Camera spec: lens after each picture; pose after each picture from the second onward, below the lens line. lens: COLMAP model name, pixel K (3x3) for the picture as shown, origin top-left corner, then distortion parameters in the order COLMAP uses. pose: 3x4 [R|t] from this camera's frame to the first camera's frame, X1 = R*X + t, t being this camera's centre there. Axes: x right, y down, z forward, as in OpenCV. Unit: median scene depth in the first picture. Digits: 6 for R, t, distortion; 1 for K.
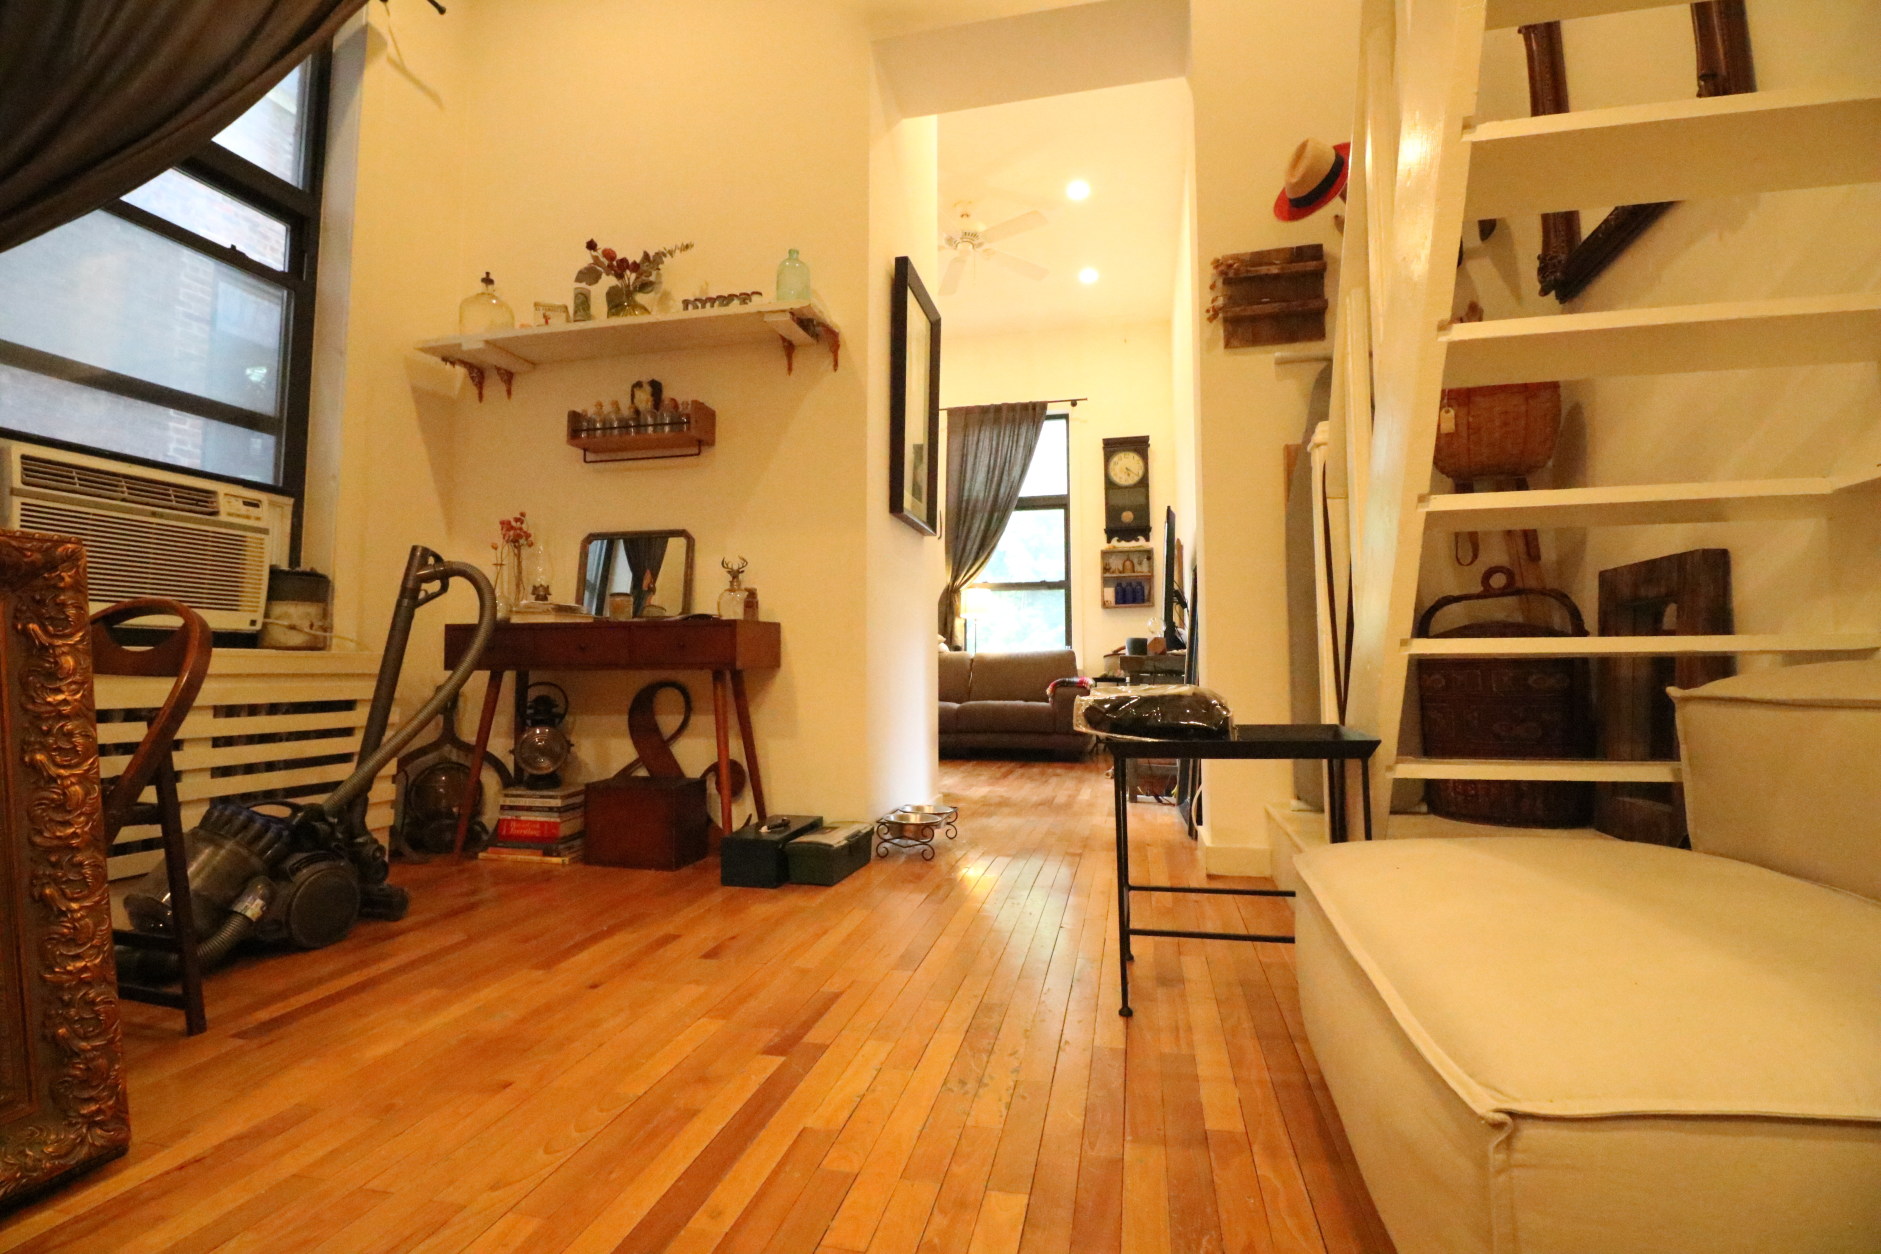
lens RADIAL K [[881.9, 0, 947.3], [0, 881.9, 629.2], [0, 0, 1]] dist [-0.017037, -0.007164]
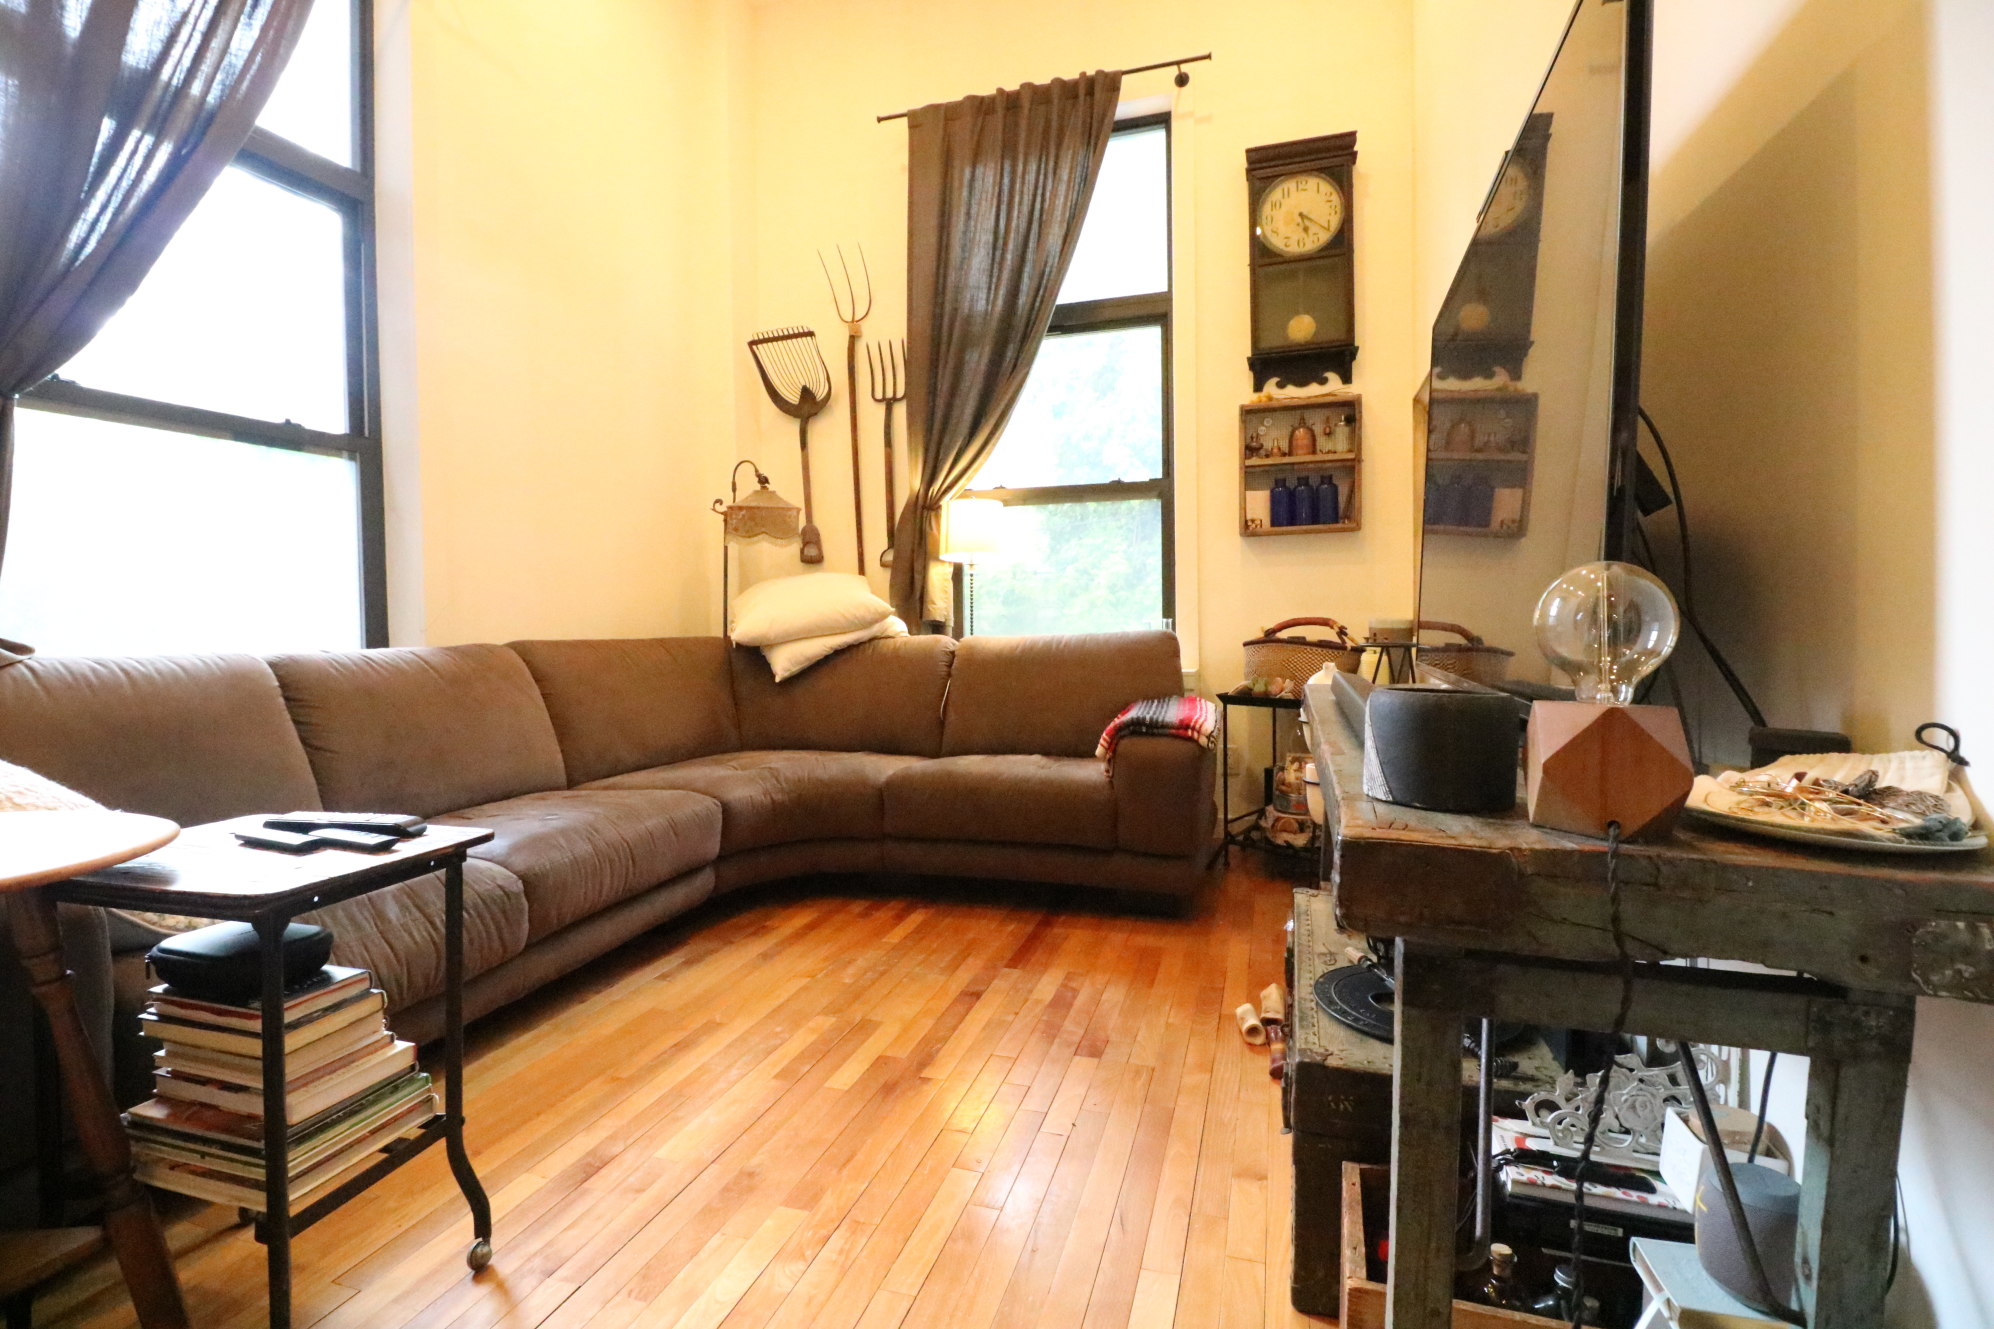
lens RADIAL K [[934.9, 0, 985.8], [0, 934.9, 661.6], [0, 0, 1]] dist [-0.017037, -0.007164]
pose [[0.994760, -0.004419, -0.102144, 0.092306], [0.013752, 0.995770, 0.090848, -0.004924], [0.101311, -0.091777, 0.990612, 0.498092]]
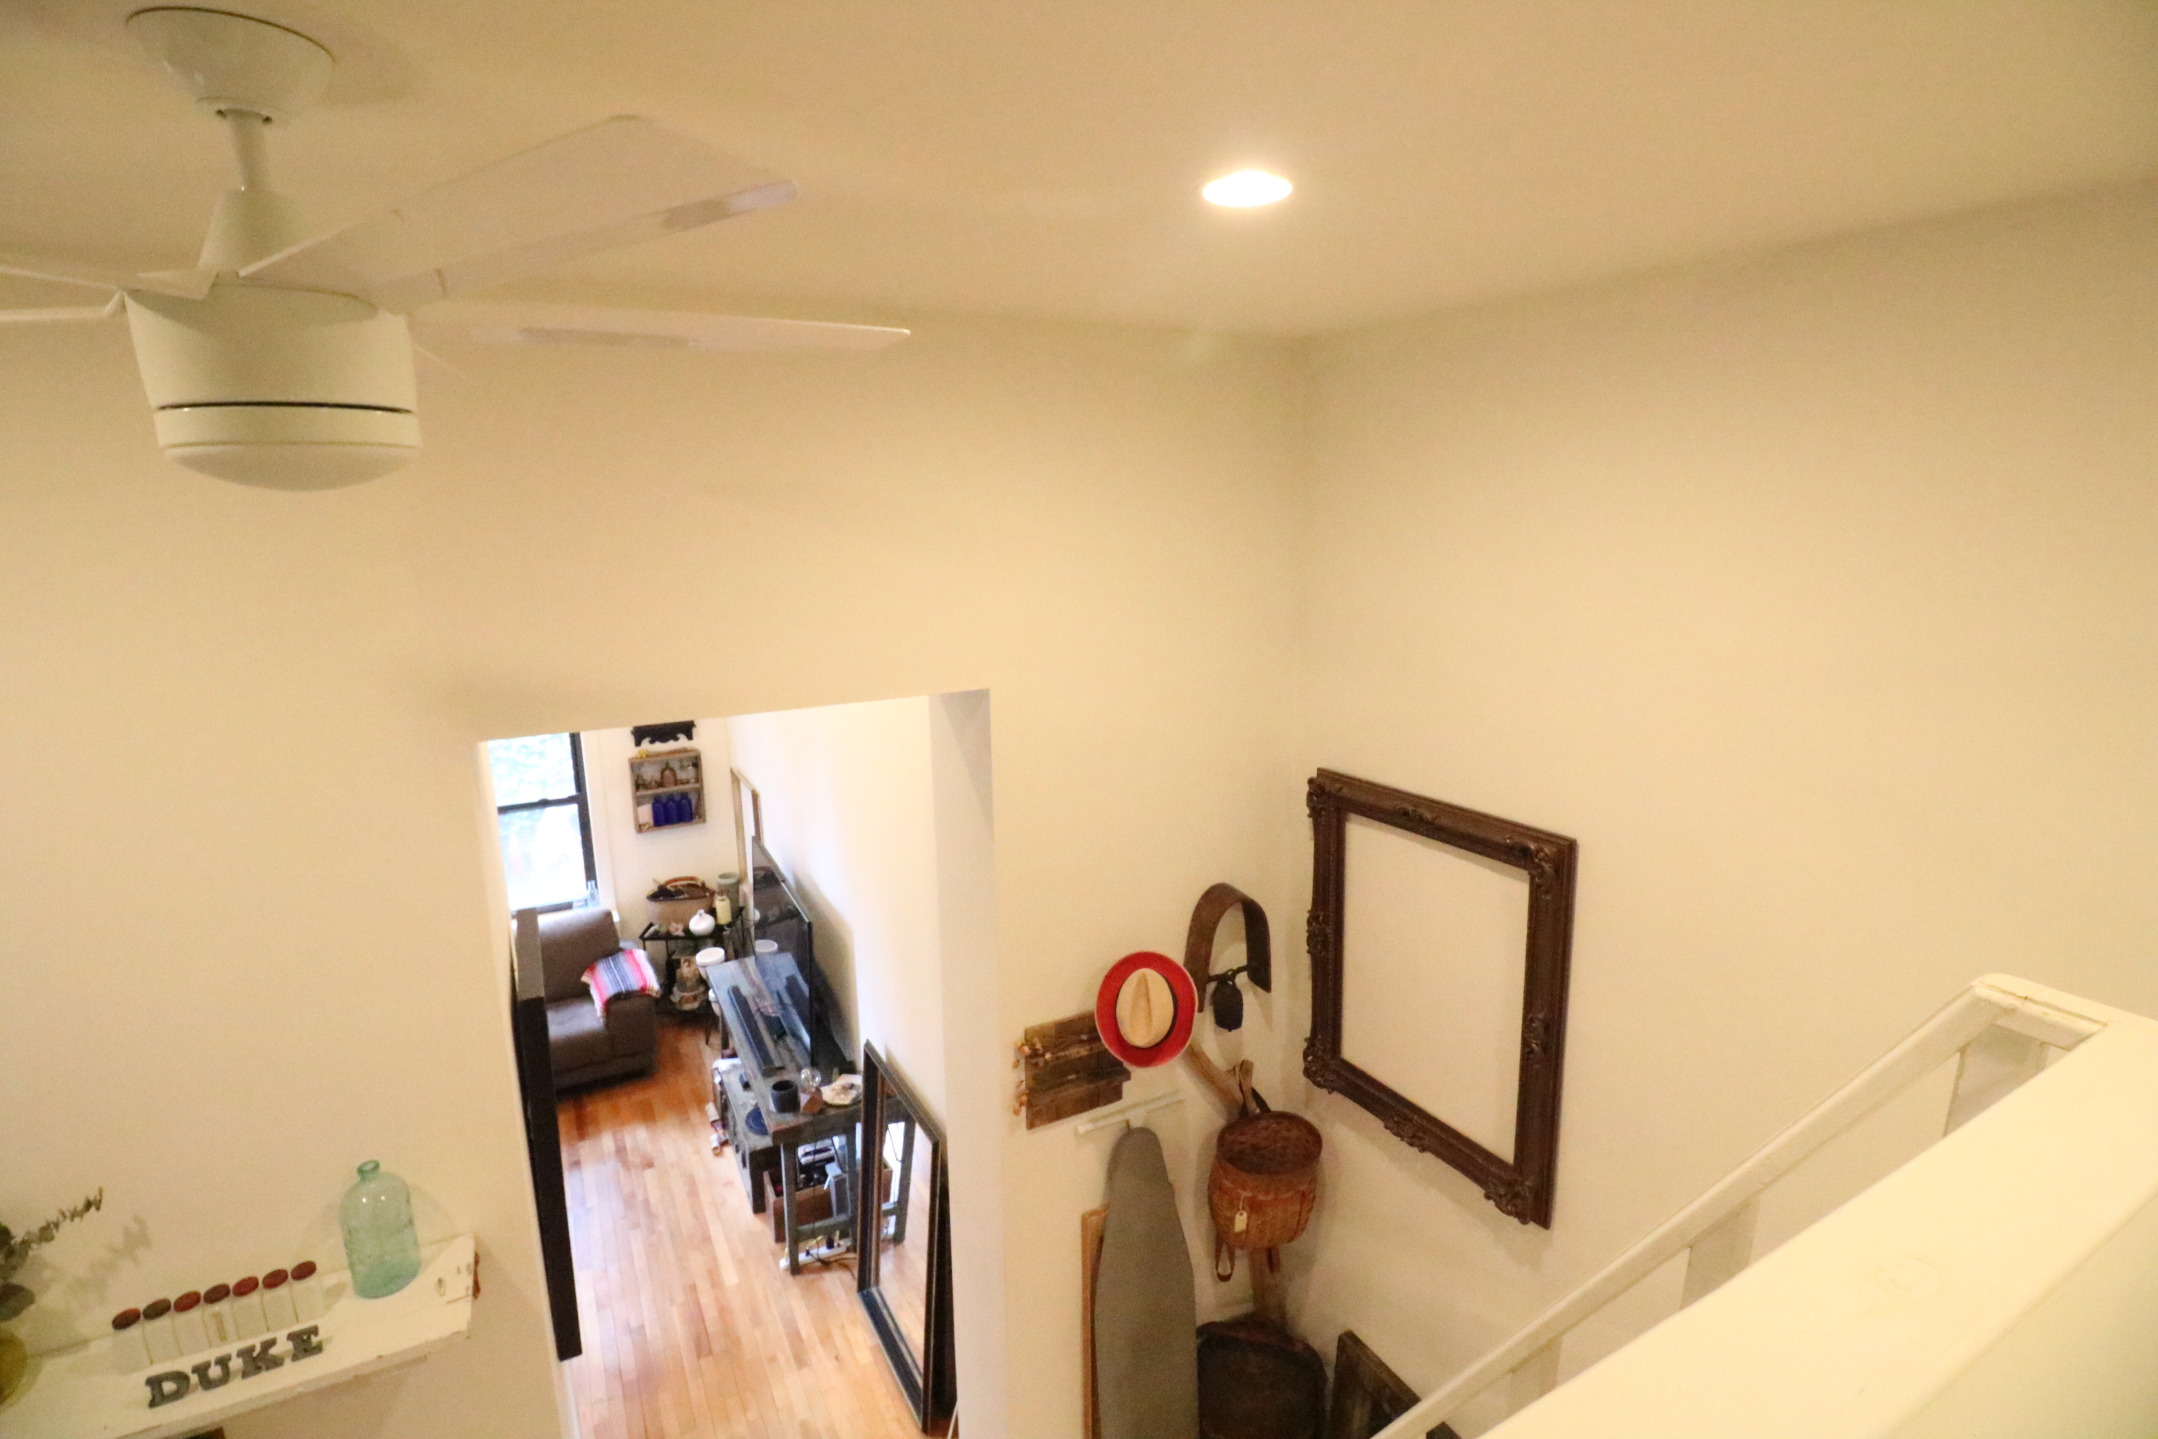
lens RADIAL K [[1011.7, 0, 1086.3], [0, 1011.7, 709.1], [0, 0, 1]] dist [-0.017037, -0.007164]
pose [[0.759696, -0.125691, 0.638015, -0.073602], [-0.019517, 0.976293, 0.215571, -0.323063], [-0.649985, -0.176221, 0.739233, 0.110478]]
